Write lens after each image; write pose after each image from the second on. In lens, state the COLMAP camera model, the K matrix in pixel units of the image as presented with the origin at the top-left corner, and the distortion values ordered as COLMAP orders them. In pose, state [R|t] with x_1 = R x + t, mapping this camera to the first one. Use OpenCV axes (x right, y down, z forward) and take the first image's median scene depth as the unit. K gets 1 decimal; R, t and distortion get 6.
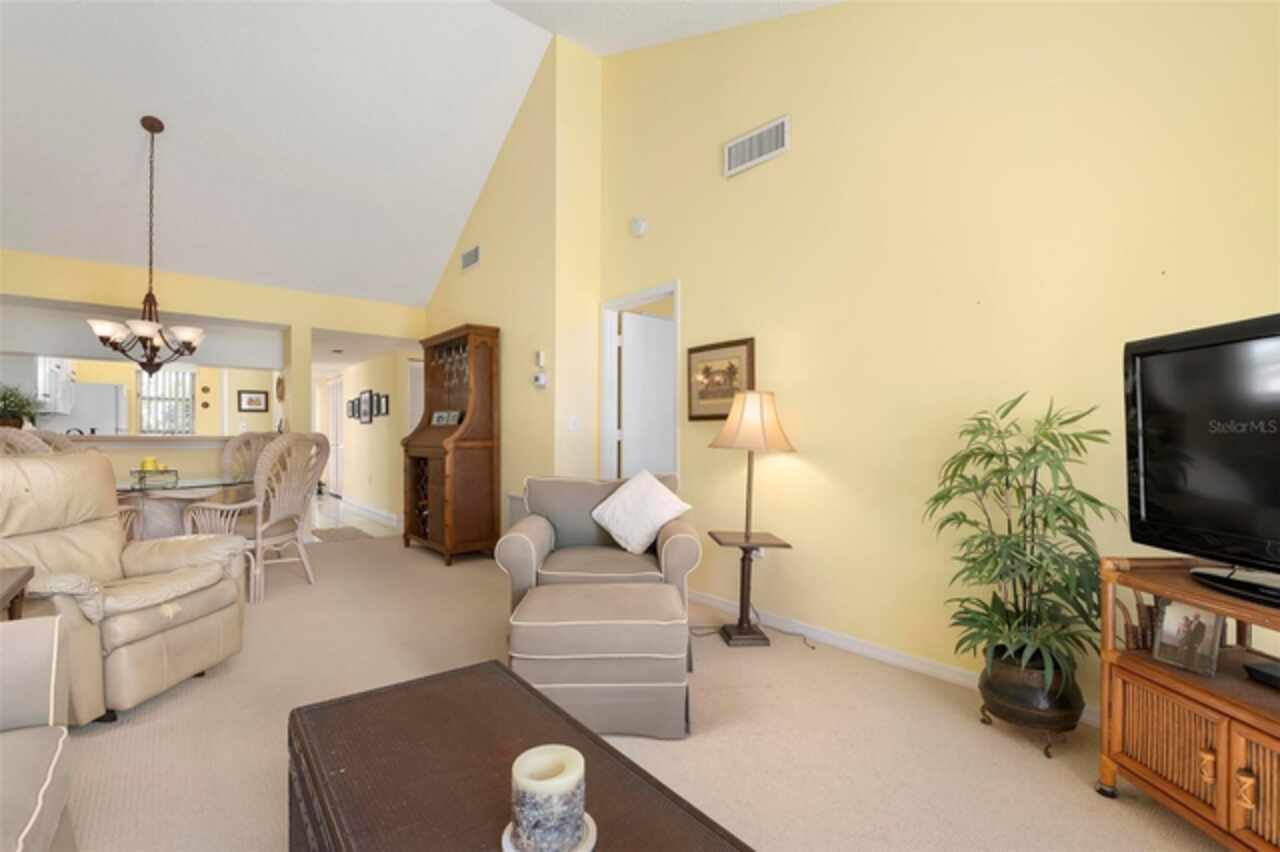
lens RADIAL K [[578.9, 0, 646.0], [0, 578.9, 436.9], [0, 0, 1]] dist [0.000077, -0.000617]
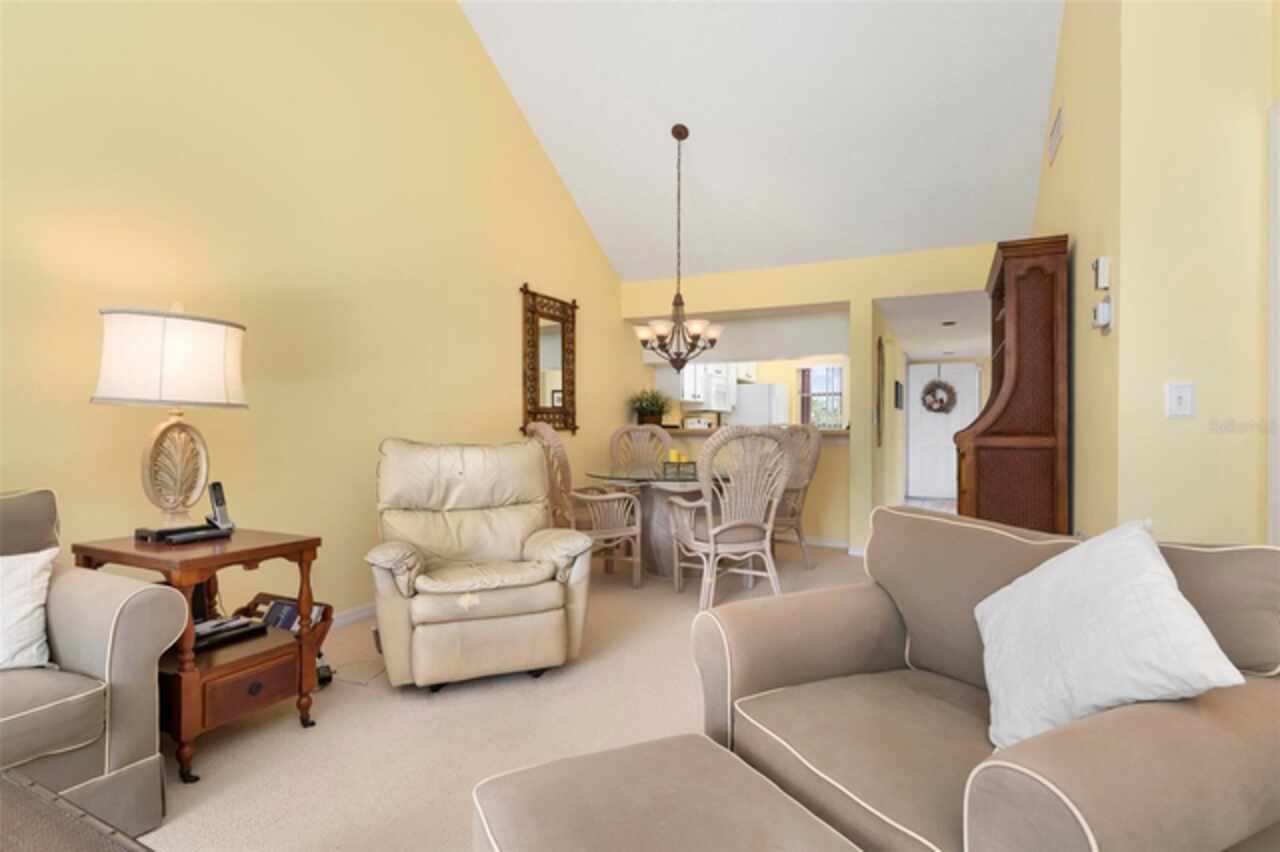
lens RADIAL K [[639.1, 0, 663.6], [0, 639.1, 431.5], [0, 0, 1]] dist [0.027334, -0.013048]
pose [[0.420859, 0.001317, -0.907125, 0.204234], [-0.000412, 0.999999, 0.001261, 0.001598], [0.907126, -0.000157, 0.420859, 0.515245]]
